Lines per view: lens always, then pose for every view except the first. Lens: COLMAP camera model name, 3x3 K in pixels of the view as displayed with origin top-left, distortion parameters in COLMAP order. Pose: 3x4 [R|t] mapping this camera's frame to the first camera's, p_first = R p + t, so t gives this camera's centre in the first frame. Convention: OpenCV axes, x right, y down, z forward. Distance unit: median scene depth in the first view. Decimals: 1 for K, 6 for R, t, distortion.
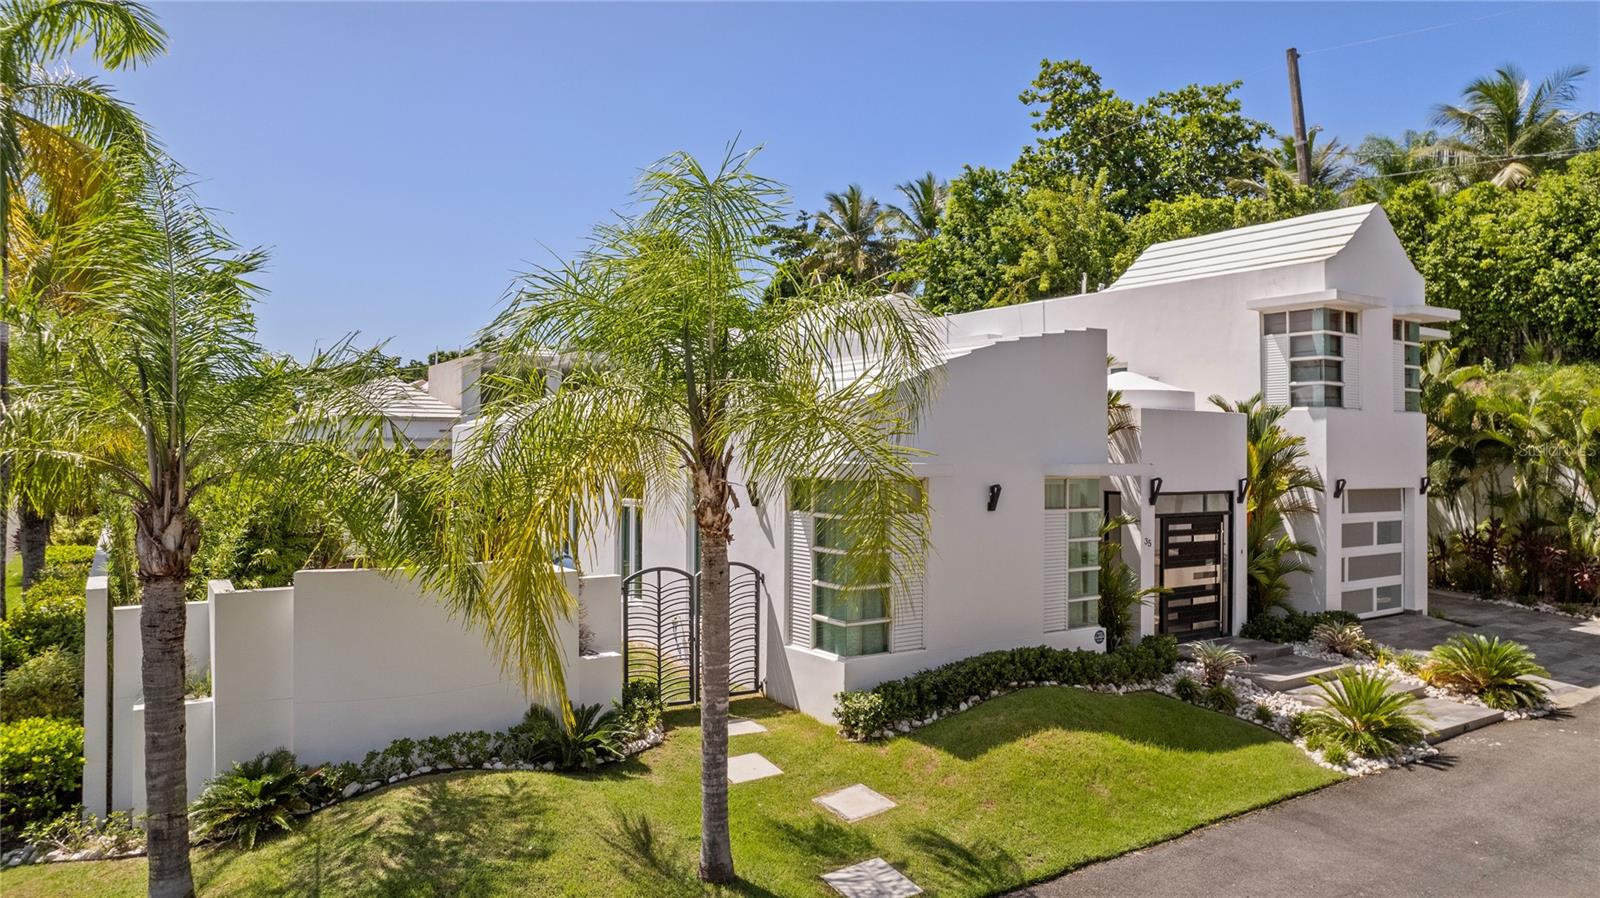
lens RADIAL K [[1025.0, 0, 795.4], [0, 1025.0, 445.2], [0, 0, 1]] dist [-0.043946, 0.026491]
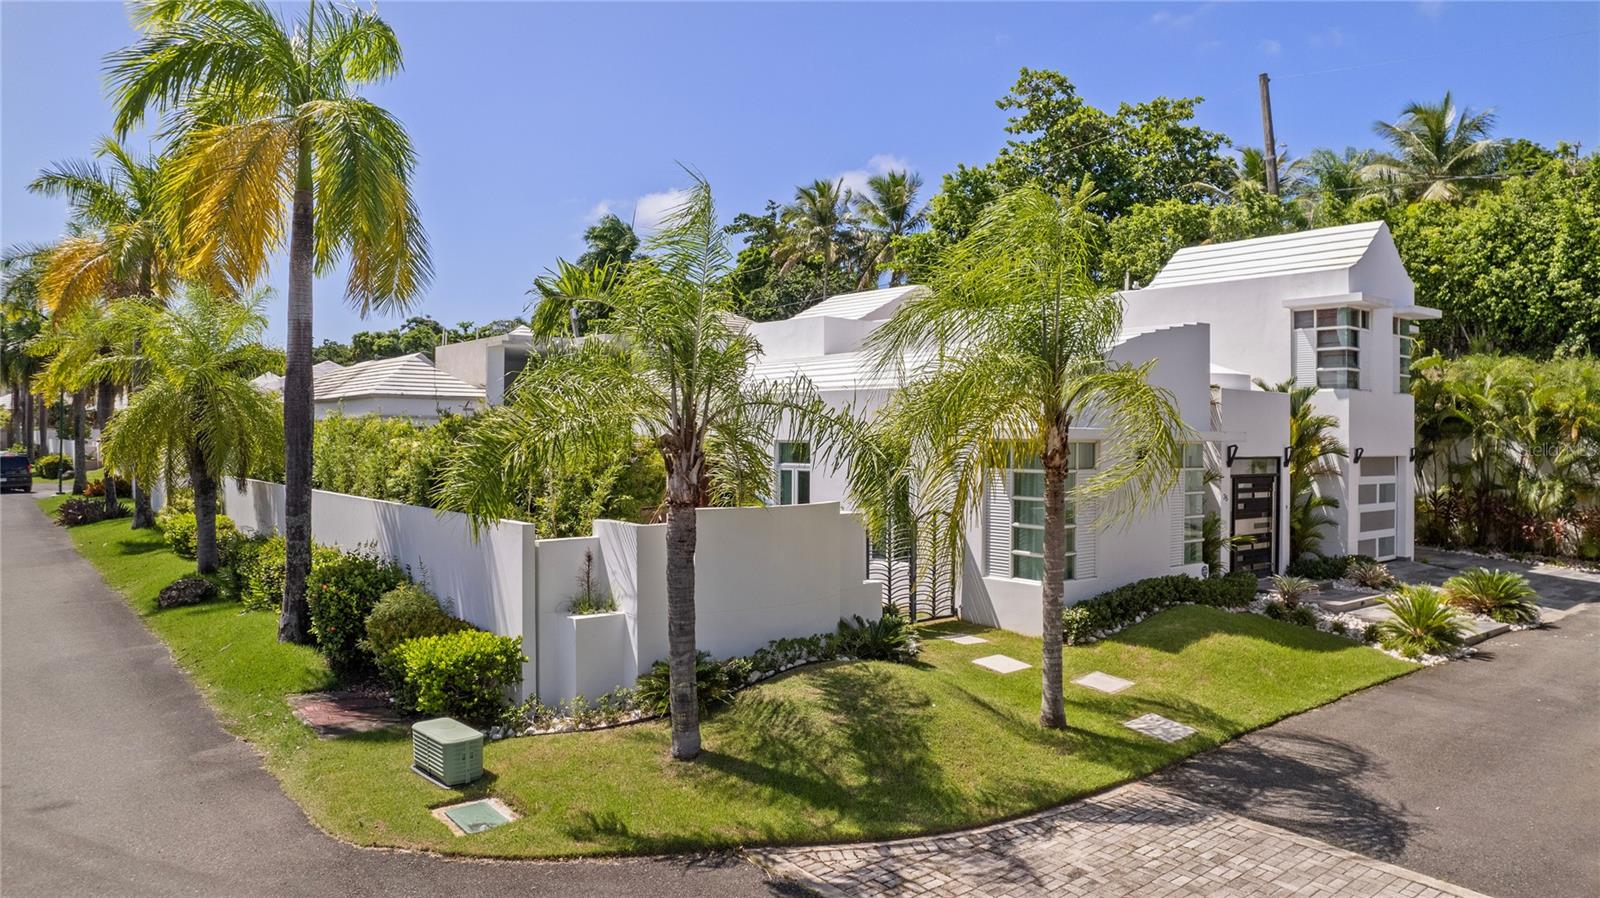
lens RADIAL K [[1025.0, 0, 796.9], [0, 1025.0, 443.9], [0, 0, 1]] dist [-0.043946, 0.026491]
pose [[0.995155, 0.000774, 0.098315, -0.256031], [-0.002152, 0.999901, 0.013914, 0.013157], [-0.098295, -0.014058, 0.995058, -0.147895]]
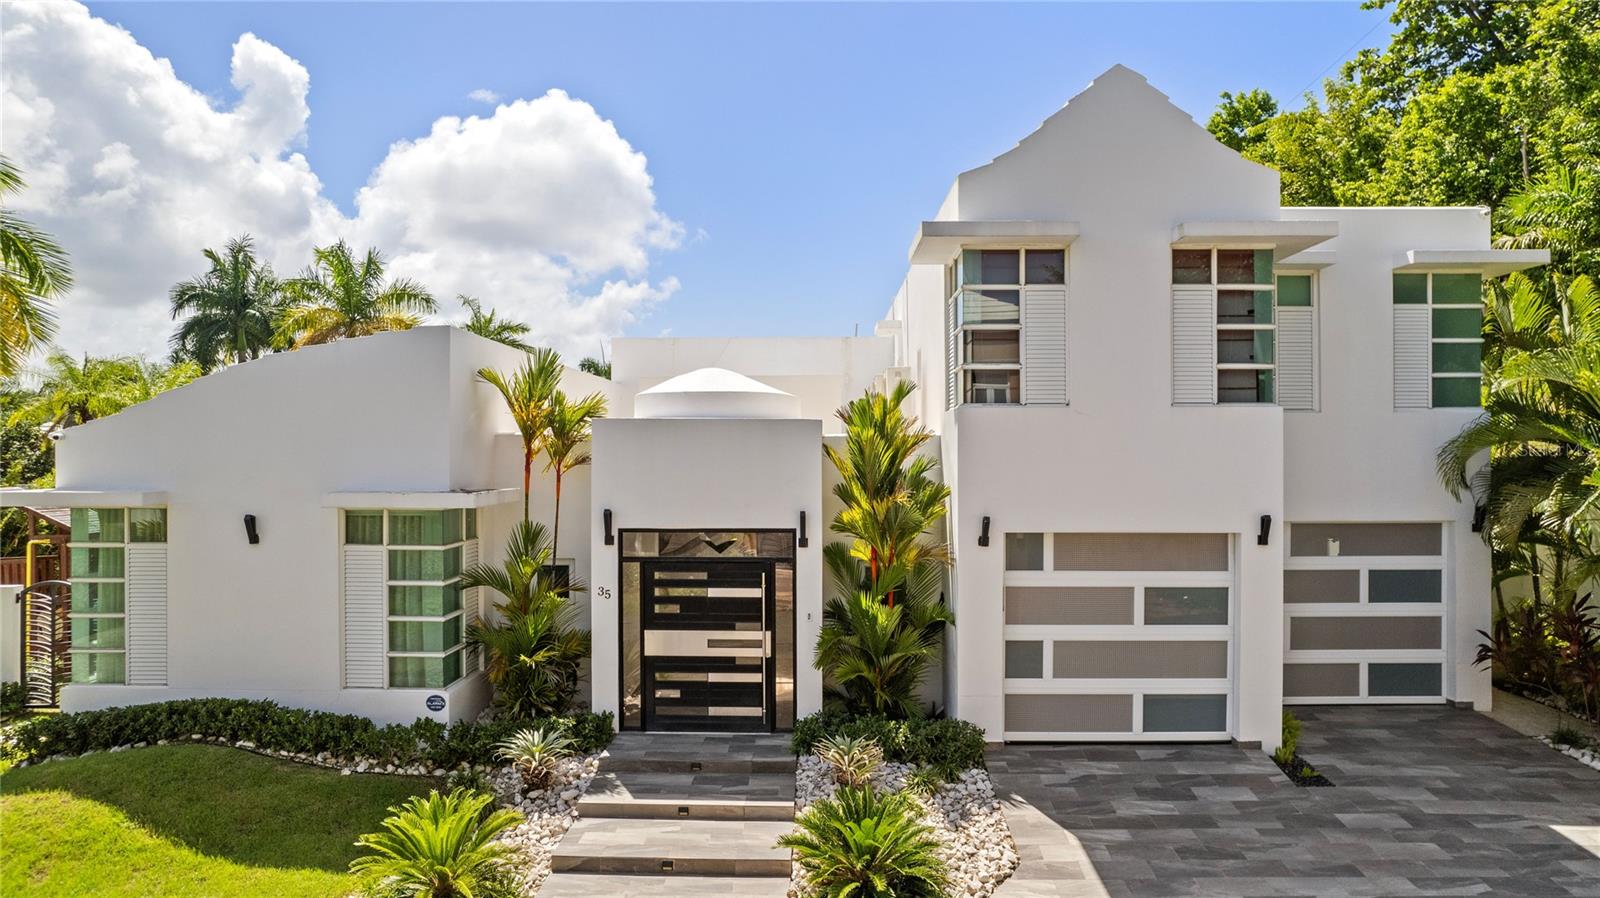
lens RADIAL K [[1025.0, 0, 801.0], [0, 1025.0, 456.6], [0, 0, 1]] dist [-0.043946, 0.026491]
pose [[0.818675, -0.006730, -0.574217, 0.811500], [0.011977, 0.999914, 0.005357, -0.008929], [0.574132, -0.011263, 0.818685, 0.404462]]
